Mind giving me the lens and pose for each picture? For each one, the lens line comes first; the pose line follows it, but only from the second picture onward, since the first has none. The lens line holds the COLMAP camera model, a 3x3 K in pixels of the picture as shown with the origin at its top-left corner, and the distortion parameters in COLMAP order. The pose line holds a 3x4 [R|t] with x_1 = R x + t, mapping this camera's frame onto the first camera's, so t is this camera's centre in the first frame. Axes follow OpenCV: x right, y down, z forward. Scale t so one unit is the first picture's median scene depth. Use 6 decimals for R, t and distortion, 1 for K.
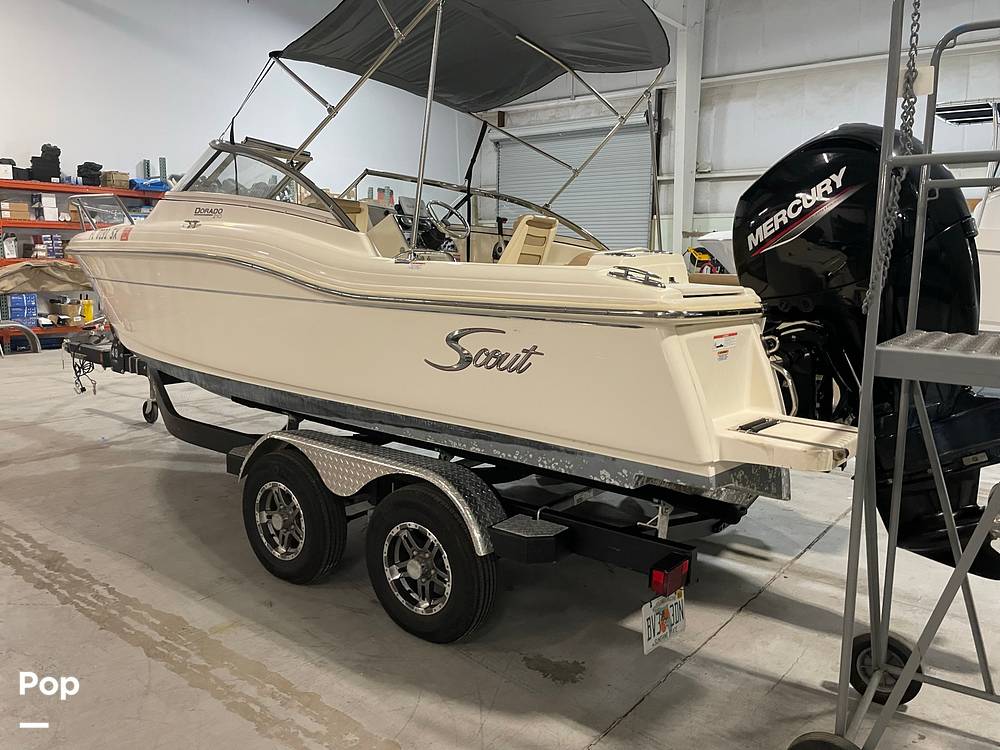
lens RADIAL K [[776.7, 0, 498.9], [0, 776.7, 376.7], [0, 0, 1]] dist [0.008116, -0.002855]
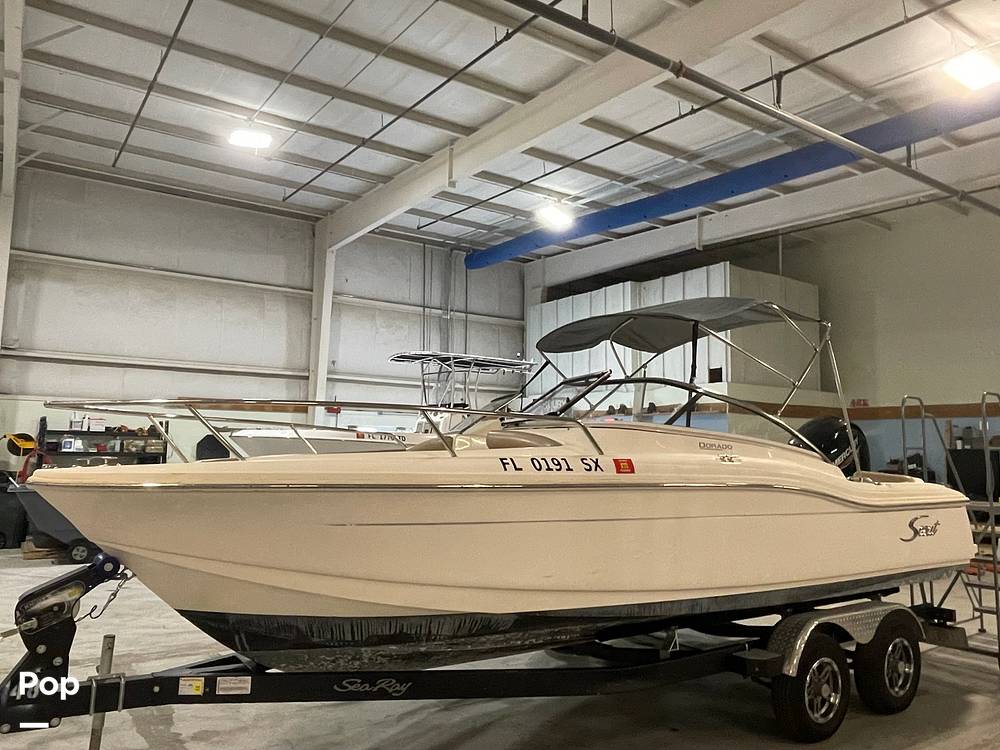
lens RADIAL K [[733.6, 0, 496.4], [0, 733.6, 372.3], [0, 0, 1]] dist [-0.008994, -0.001754]
pose [[0.299280, 0.087540, 0.950141, -1.712432], [0.130093, 0.982740, -0.131521, -0.252993], [-0.945255, 0.162968, 0.282726, 1.134332]]
